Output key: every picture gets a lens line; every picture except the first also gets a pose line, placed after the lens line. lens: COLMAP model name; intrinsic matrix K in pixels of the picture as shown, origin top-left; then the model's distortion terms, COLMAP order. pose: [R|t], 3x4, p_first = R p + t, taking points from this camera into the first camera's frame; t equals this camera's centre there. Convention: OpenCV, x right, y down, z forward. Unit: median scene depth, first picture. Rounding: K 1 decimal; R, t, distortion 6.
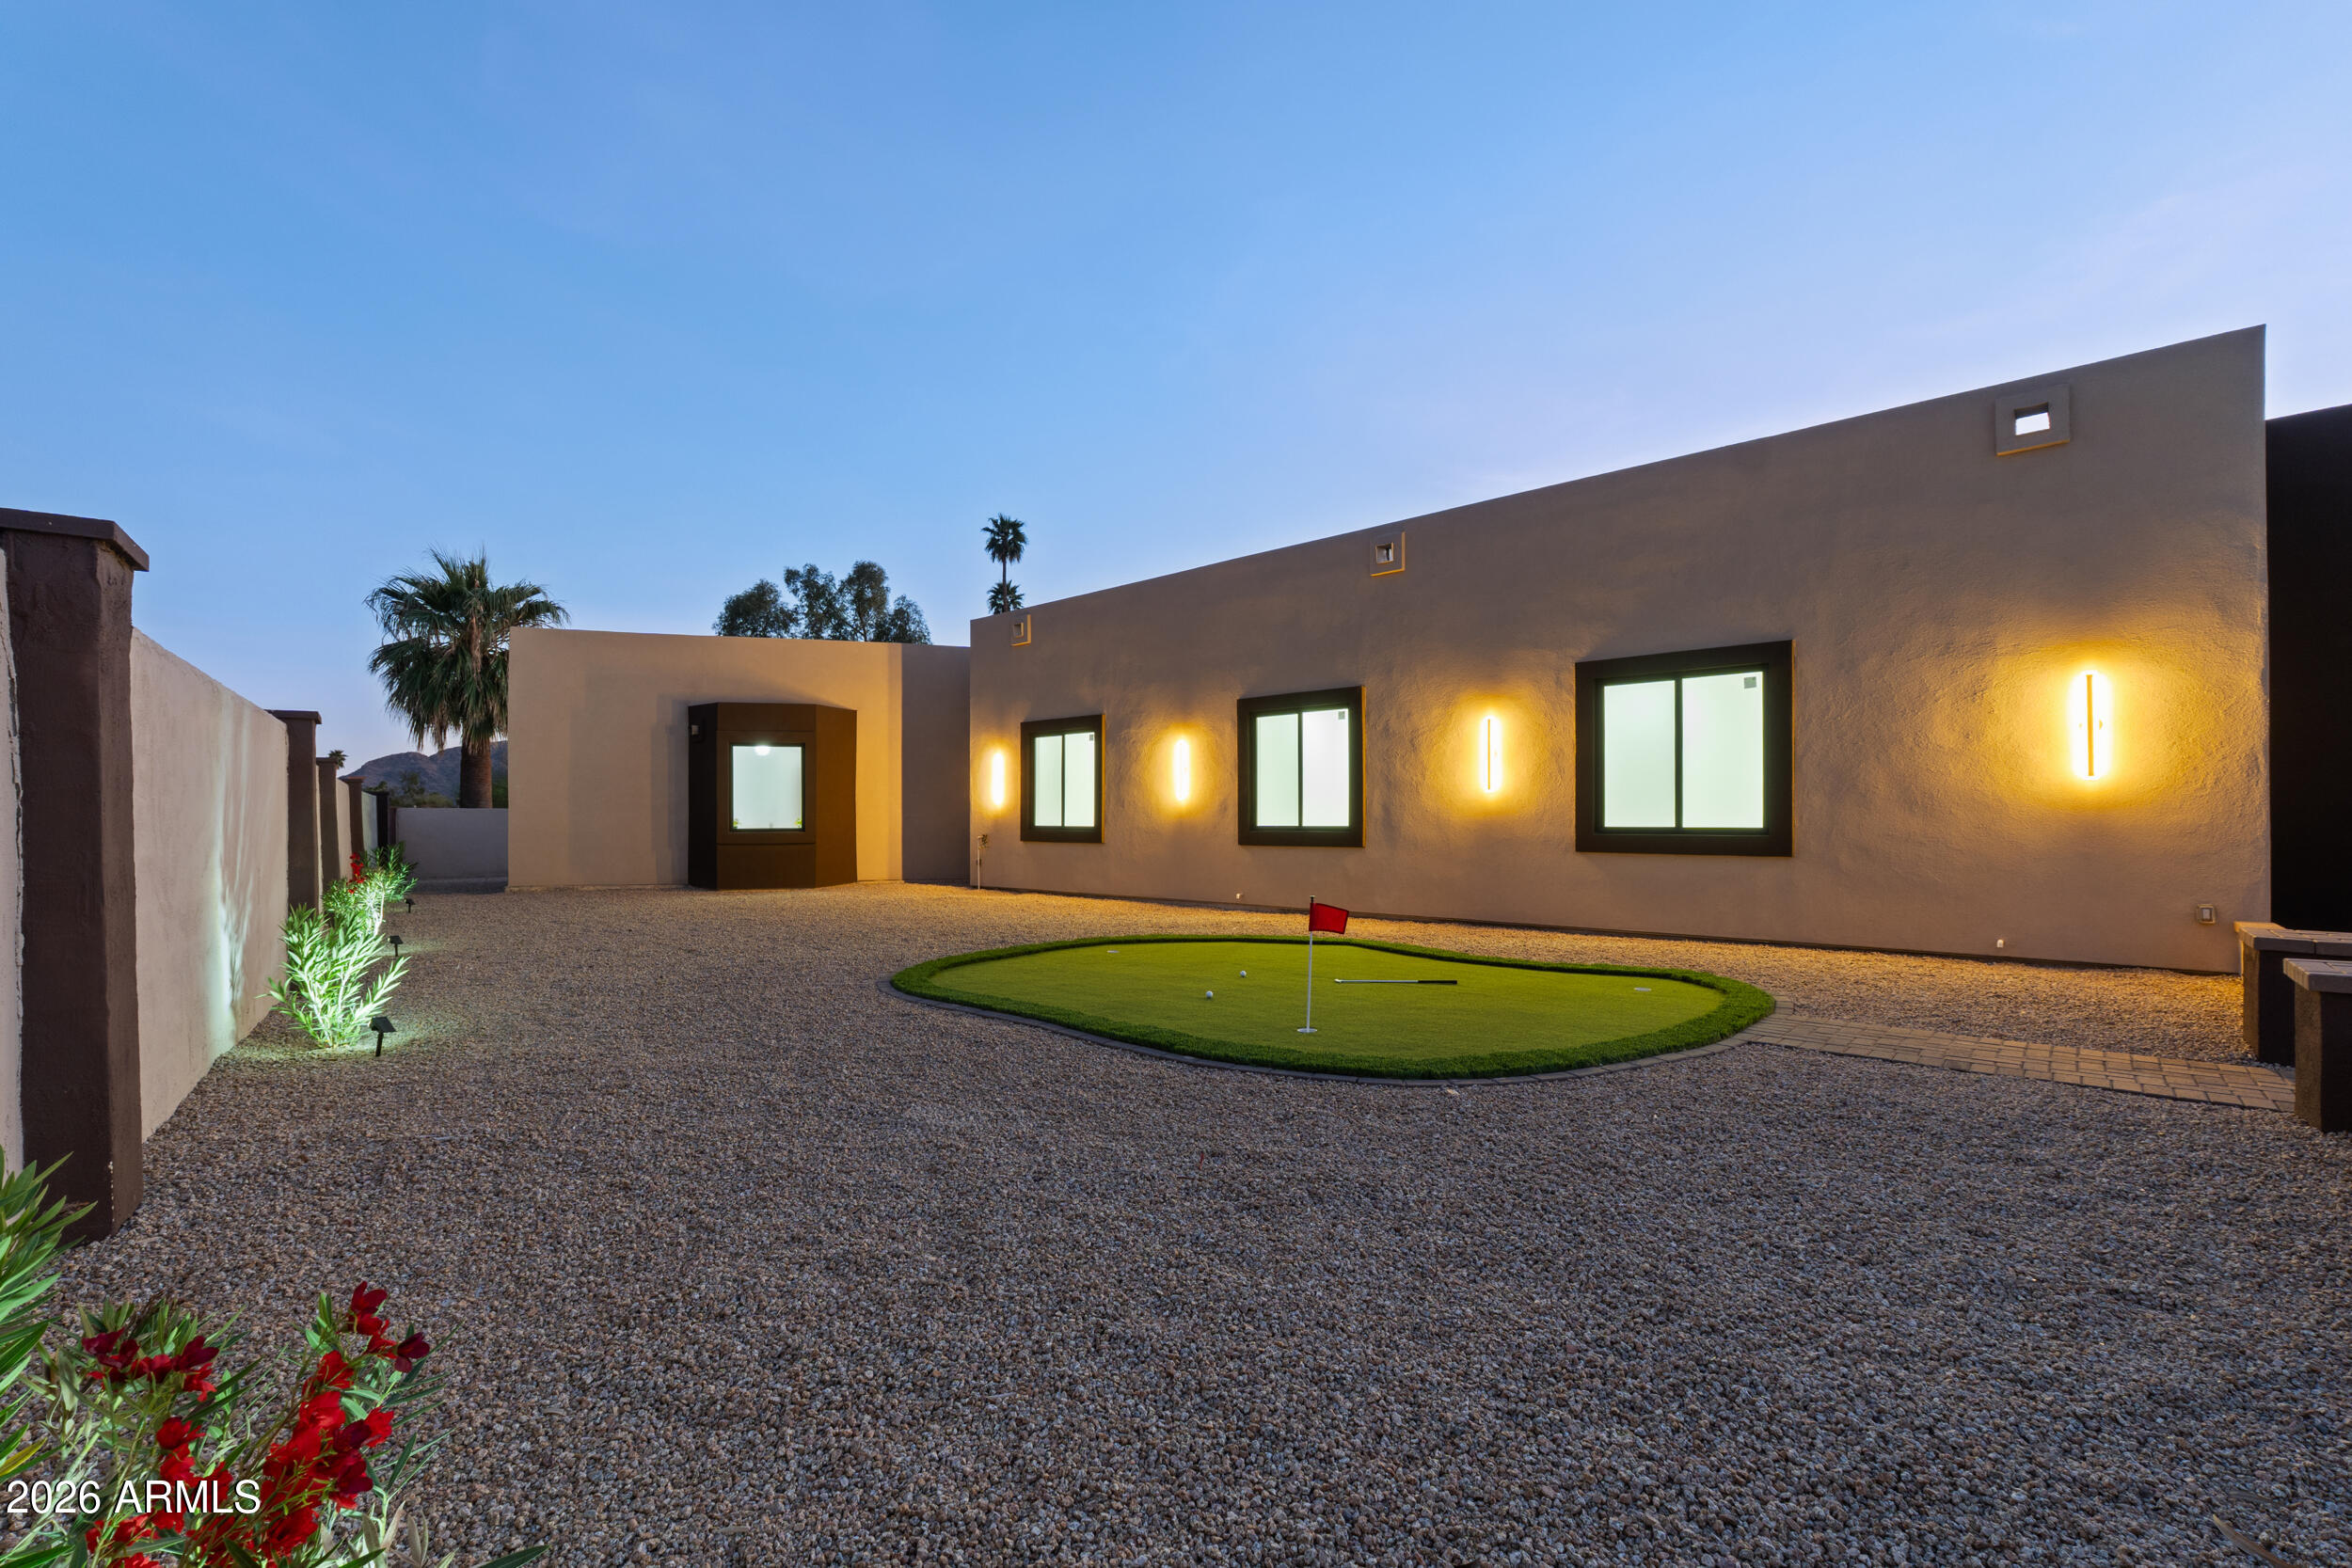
lens RADIAL K [[990.7, 0, 1167.9], [0, 990.7, 790.5], [0, 0, 1]] dist [-0.007325, 0.000226]
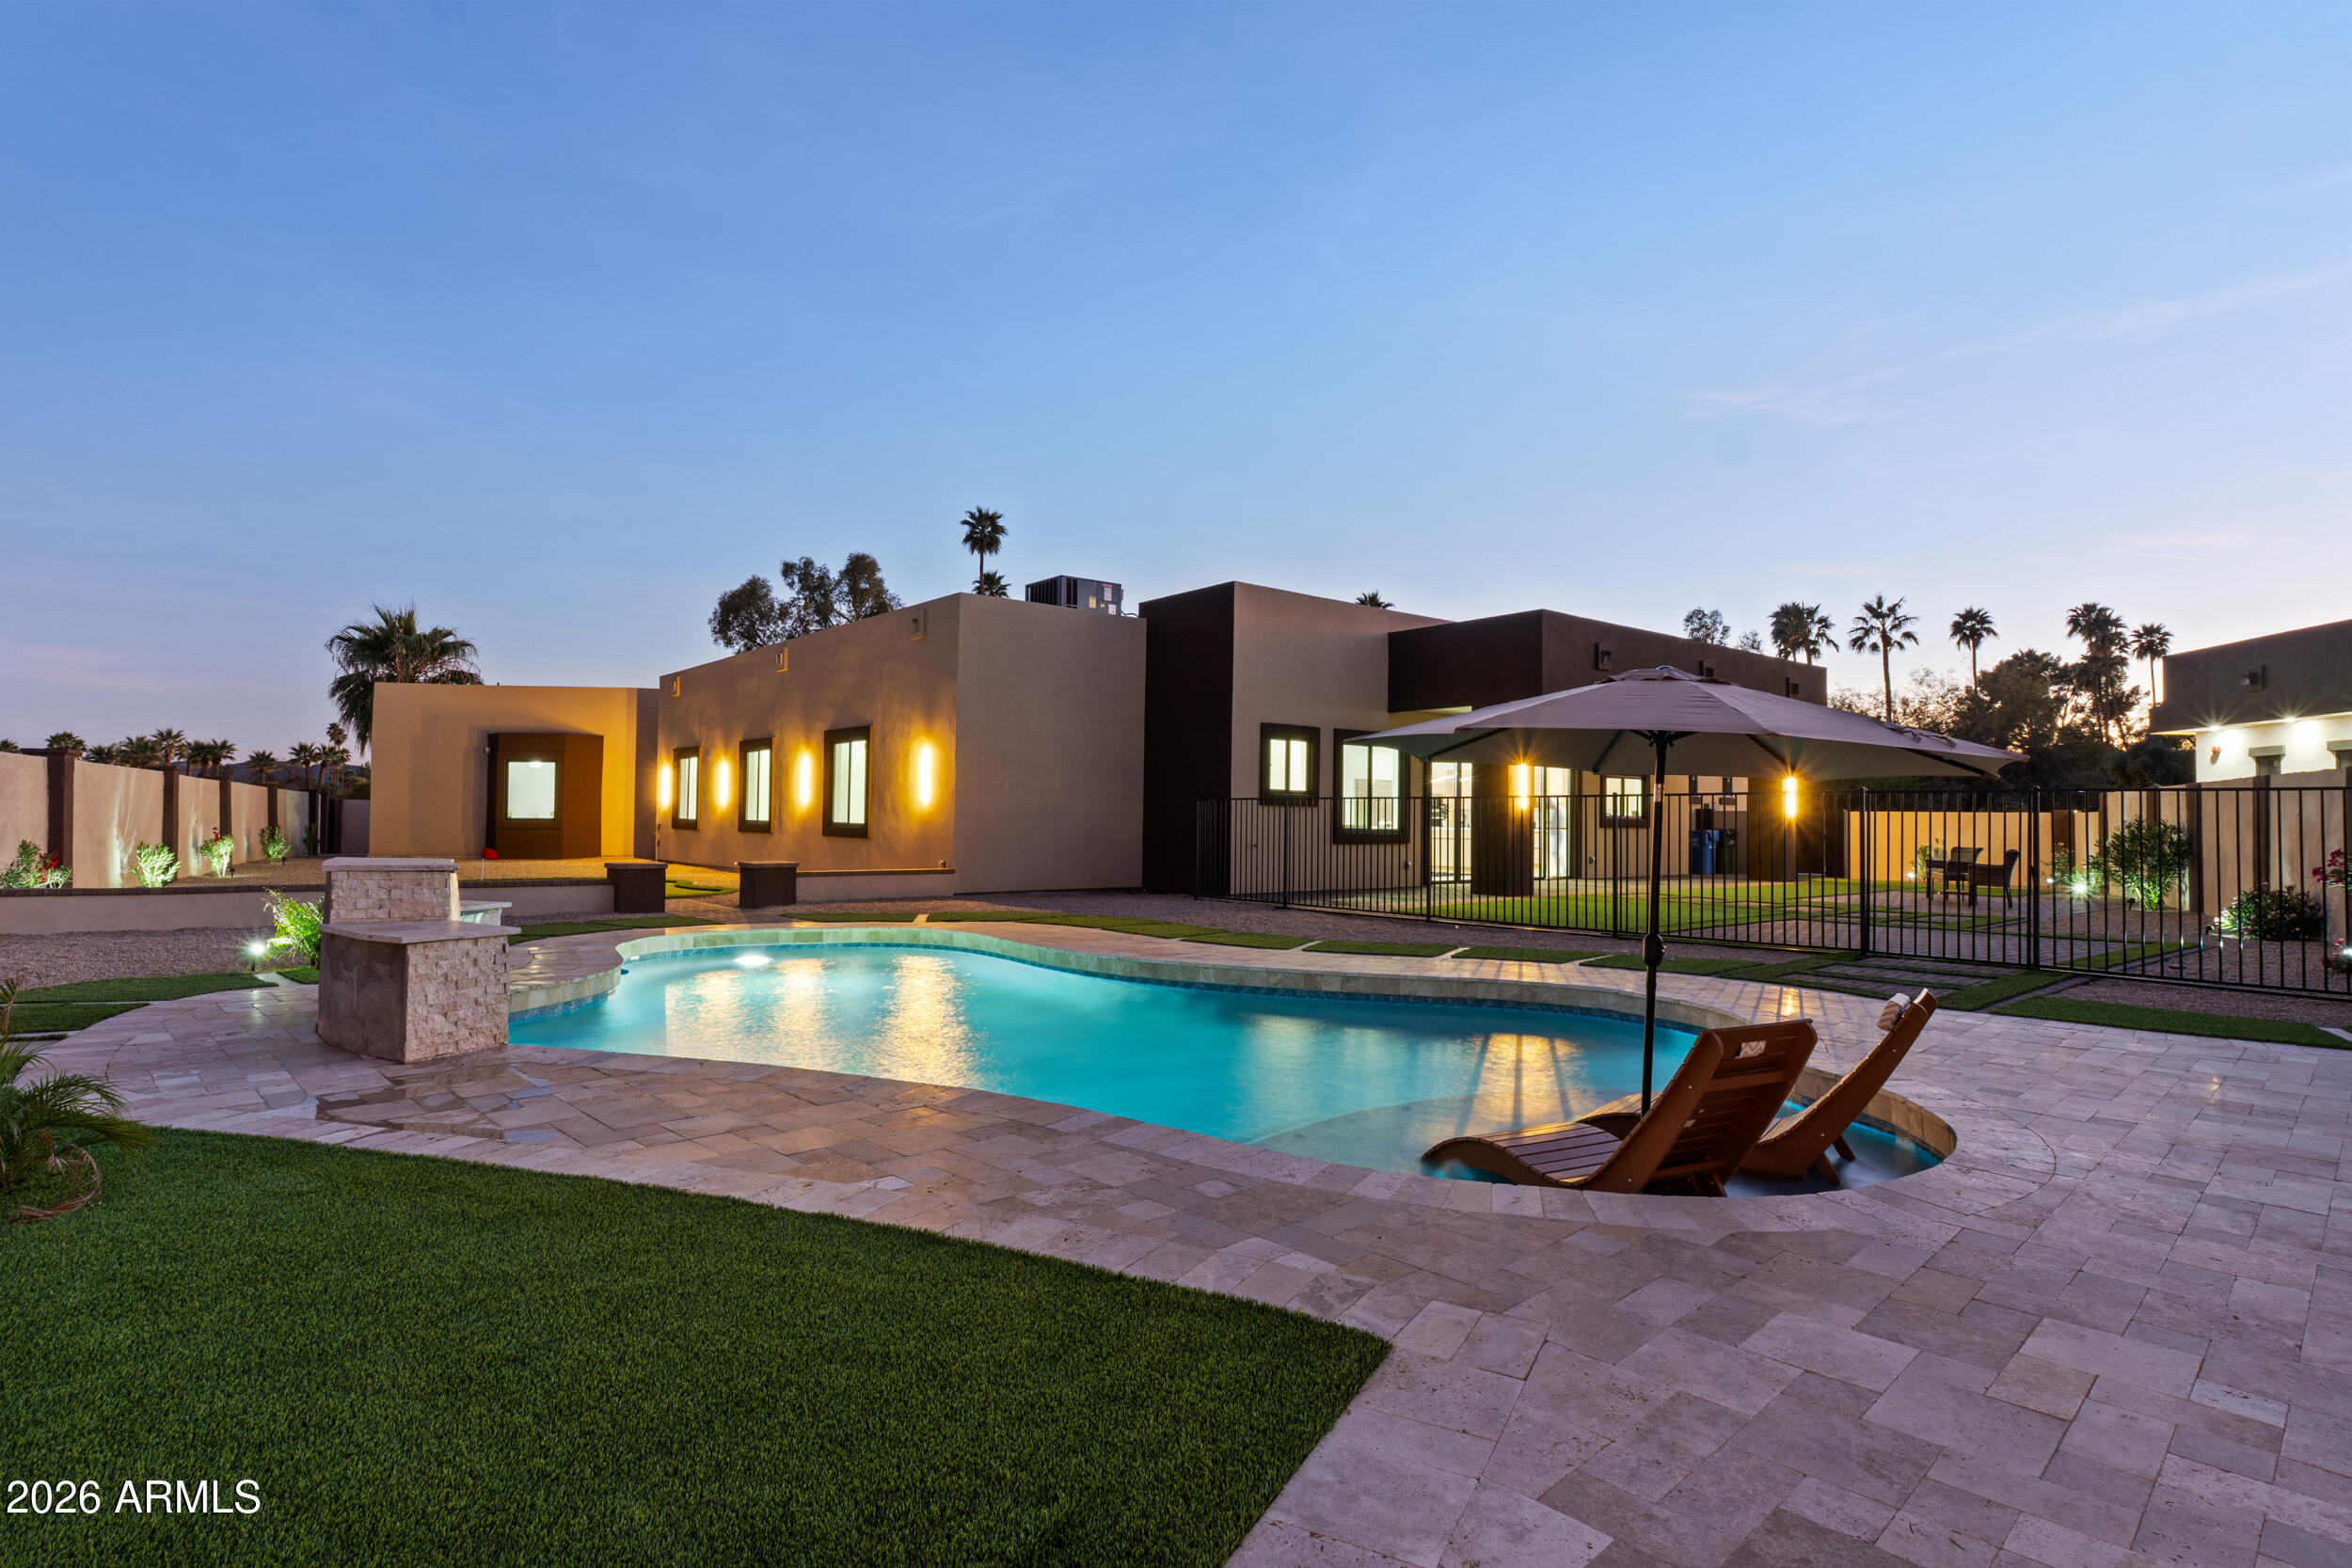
lens RADIAL K [[1204.3, 0, 1176.0], [0, 1204.3, 784.0], [0, 0, 1]] dist [-0.001812, -0.000181]
pose [[0.987967, 0.014367, -0.153998, 0.218734], [-0.013806, 0.999894, 0.004706, -0.009097], [0.154049, -0.002523, 0.988060, -0.166690]]
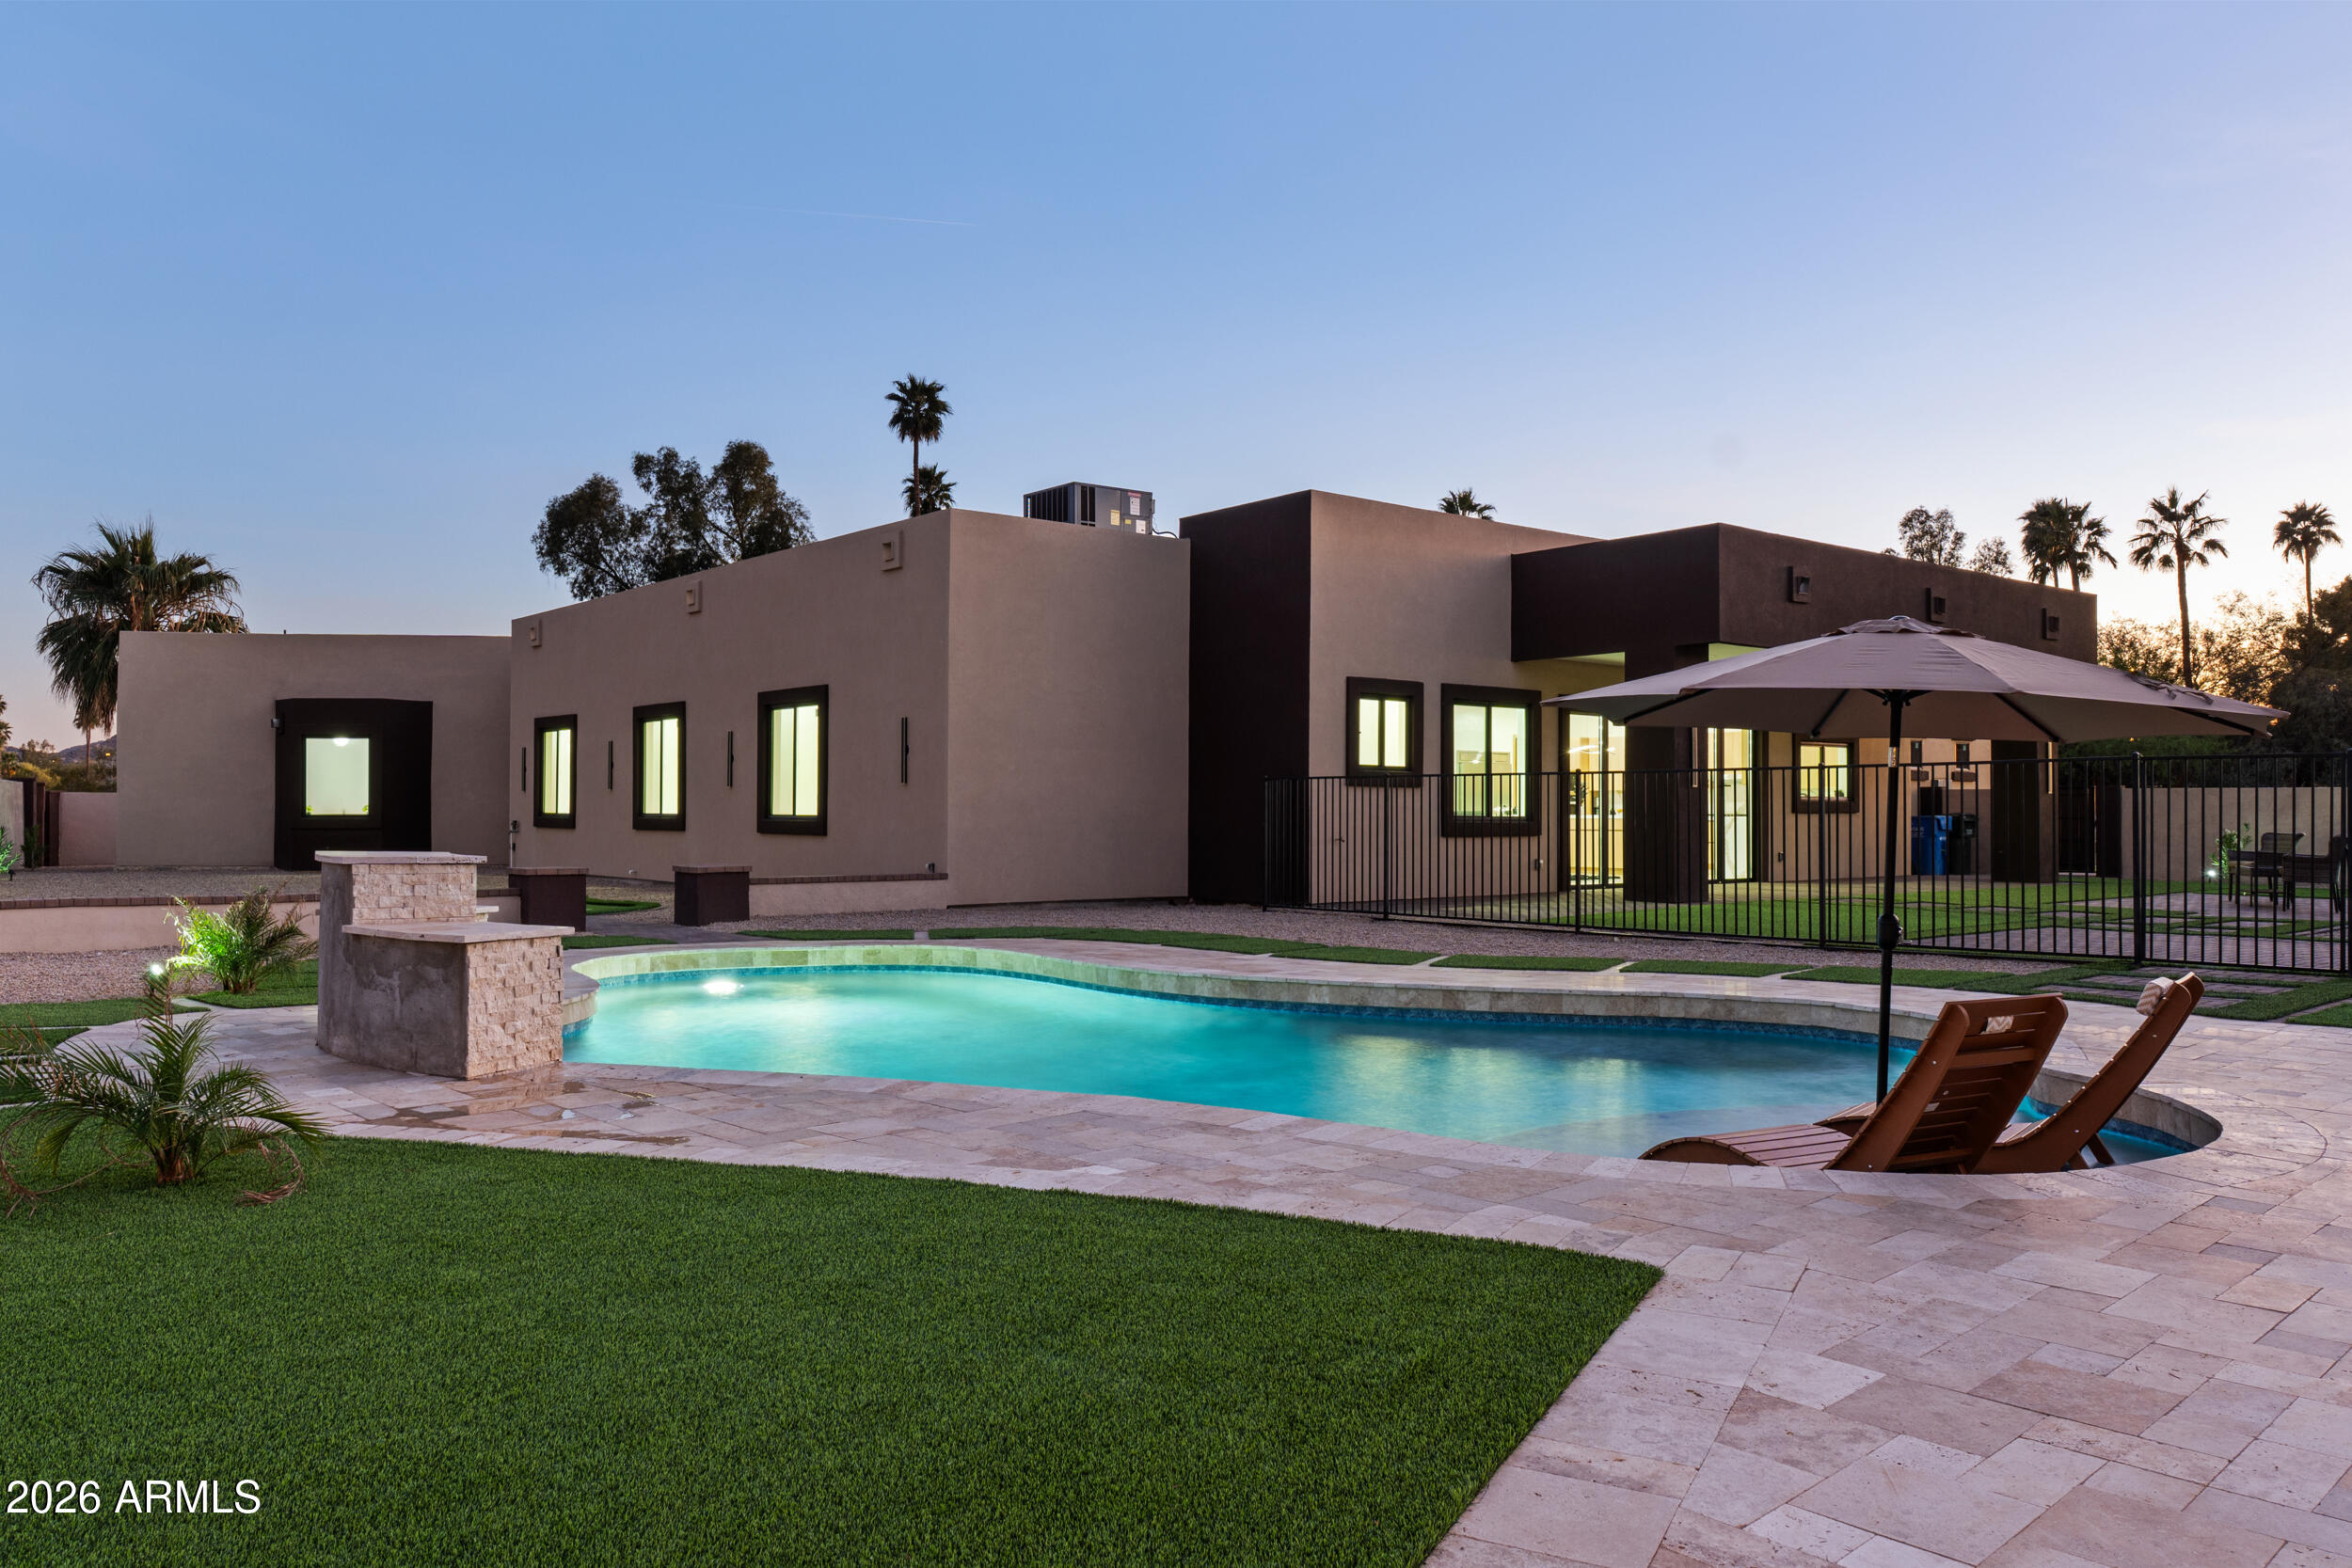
lens RADIAL K [[1715.9, 0, 1179.6], [0, 1715.9, 779.7], [0, 0, 1]] dist [0.005168, -0.000815]
pose [[0.988452, 0.006768, -0.151384, 0.211043], [-0.004527, 0.999875, 0.015145, -0.008583], [0.151468, -0.014285, 0.988359, -0.192076]]
